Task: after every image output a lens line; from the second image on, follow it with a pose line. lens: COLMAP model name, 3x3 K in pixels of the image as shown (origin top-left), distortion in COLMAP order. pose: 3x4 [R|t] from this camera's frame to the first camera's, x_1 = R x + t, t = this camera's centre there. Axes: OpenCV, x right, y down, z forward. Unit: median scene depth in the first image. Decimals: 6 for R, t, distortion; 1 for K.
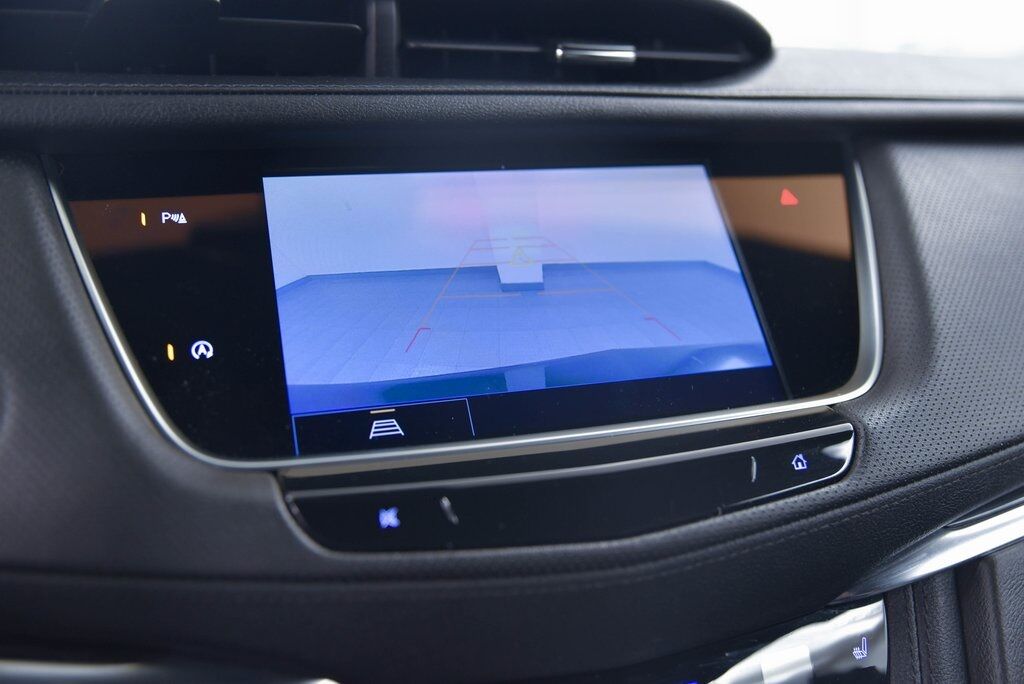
lens RADIAL K [[967.6, 0, 513.8], [0, 967.6, 336.5], [0, 0, 1]] dist [-0.045055, 0.000000]
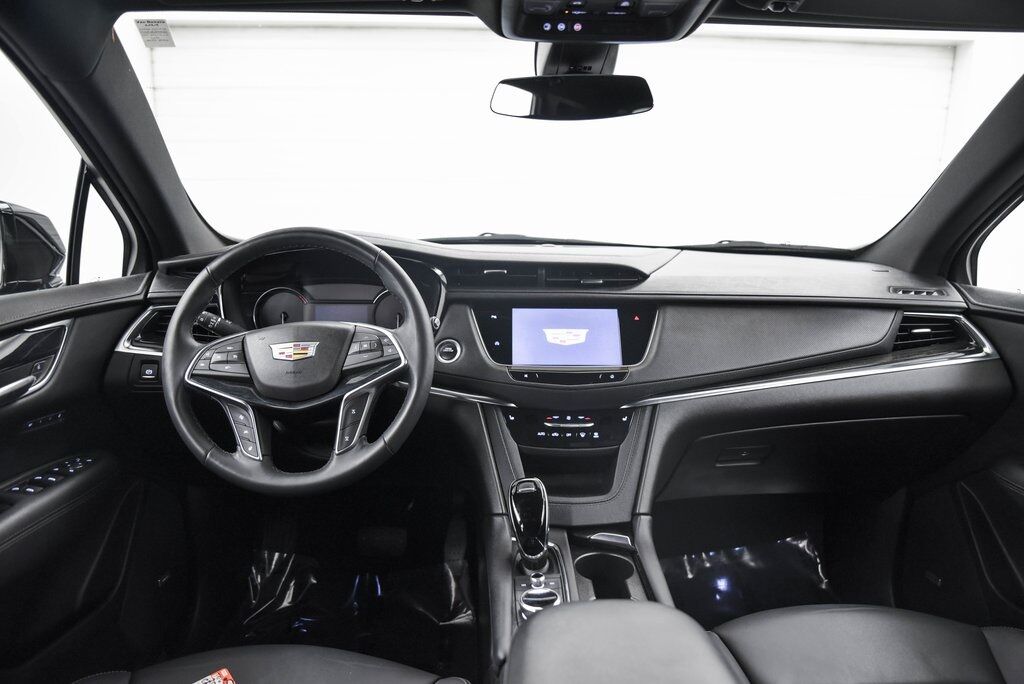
lens RADIAL K [[675.6, 0, 512.1], [0, 675.6, 340.7], [0, 0, 1]] dist [-0.101857, 0.025901]
pose [[0.949421, 0.074900, -0.304943, 0.810623], [-0.082940, 0.996463, -0.013476, 0.038952], [0.302855, 0.038087, 0.952275, -2.294862]]
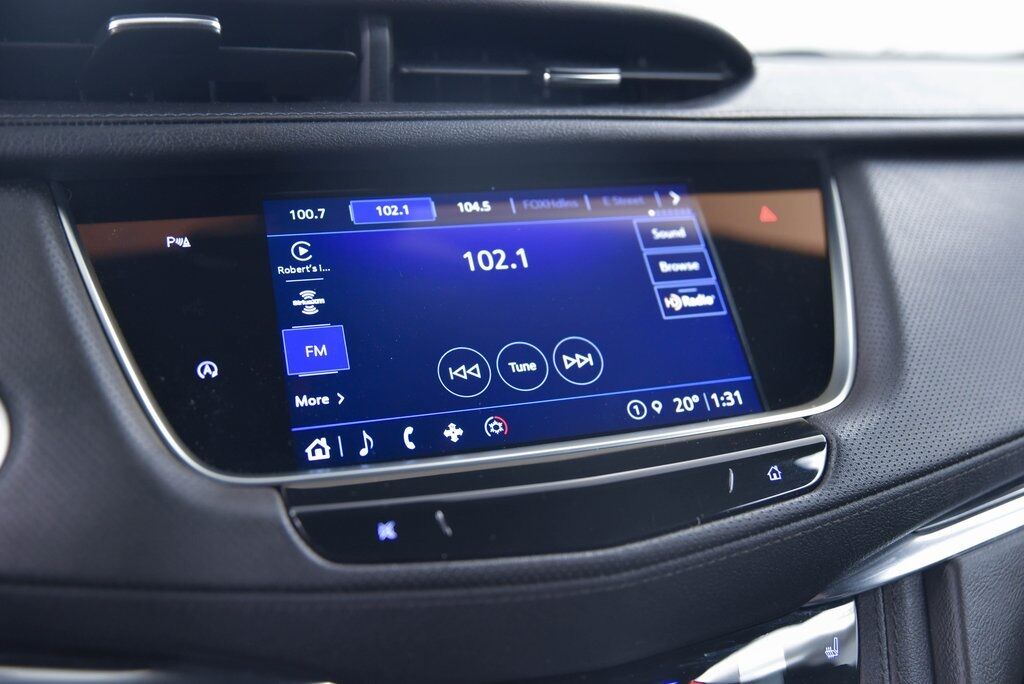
lens RADIAL K [[967.6, 0, 513.3], [0, 967.6, 338.7], [0, 0, 1]] dist [-0.045055, 0.000000]
pose [[0.999948, -0.002849, 0.009811, -0.000004], [0.002693, 0.999870, 0.015906, -0.033774], [-0.009855, -0.015879, 0.999825, -0.050745]]
